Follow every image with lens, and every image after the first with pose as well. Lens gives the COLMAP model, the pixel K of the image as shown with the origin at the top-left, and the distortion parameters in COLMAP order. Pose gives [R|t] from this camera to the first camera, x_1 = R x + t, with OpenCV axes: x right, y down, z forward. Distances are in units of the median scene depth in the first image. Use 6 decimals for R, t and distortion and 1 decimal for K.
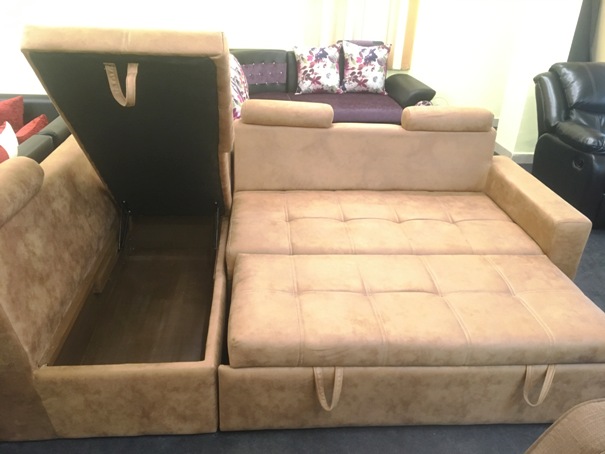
lens RADIAL K [[510.3, 0, 302.5], [0, 510.3, 227.0], [0, 0, 1]] dist [0.057838, -0.090223]
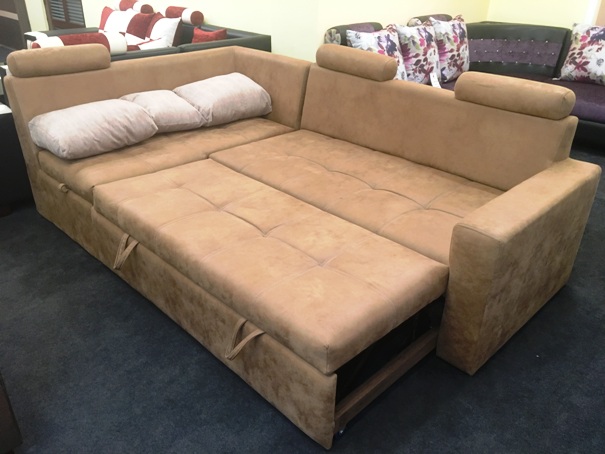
lens RADIAL K [[512.6, 0, 302.5], [0, 512.6, 227.0], [0, 0, 1]] dist [0.060653, -0.095523]
pose [[0.653135, 0.331295, -0.680925, 0.697273], [-0.328260, 0.934205, 0.139663, -0.028569], [0.682393, 0.132301, 0.718913, 0.254028]]
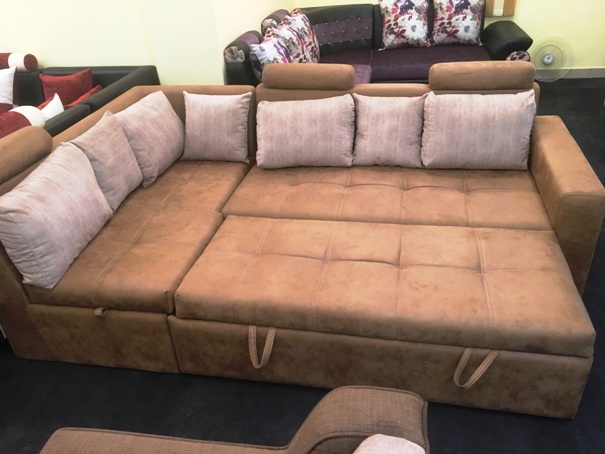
lens RADIAL K [[510.3, 0, 302.5], [0, 510.3, 227.0], [0, 0, 1]] dist [0.057838, -0.090223]
pose [[0.956630, 0.049488, -0.287071, 0.263544], [-0.025548, 0.995920, 0.086550, -0.015397], [0.290183, -0.075463, 0.953991, 0.021735]]
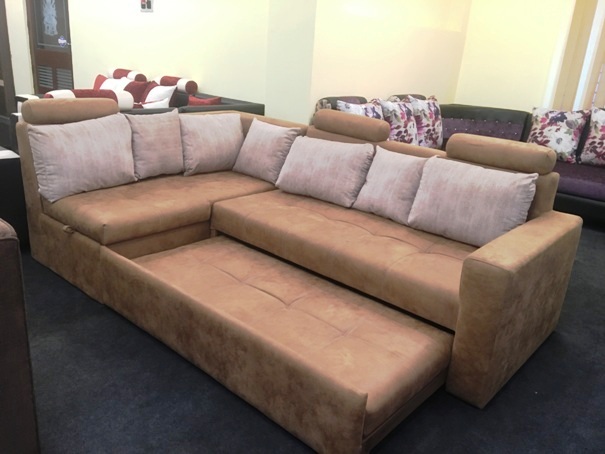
lens RADIAL K [[512.6, 0, 302.5], [0, 512.6, 227.0], [0, 0, 1]] dist [0.060653, -0.095523]
pose [[0.700914, 0.239516, -0.671827, 0.685709], [-0.351207, 0.935723, -0.032813, 0.051377], [0.620785, 0.258949, 0.739980, 0.190839]]
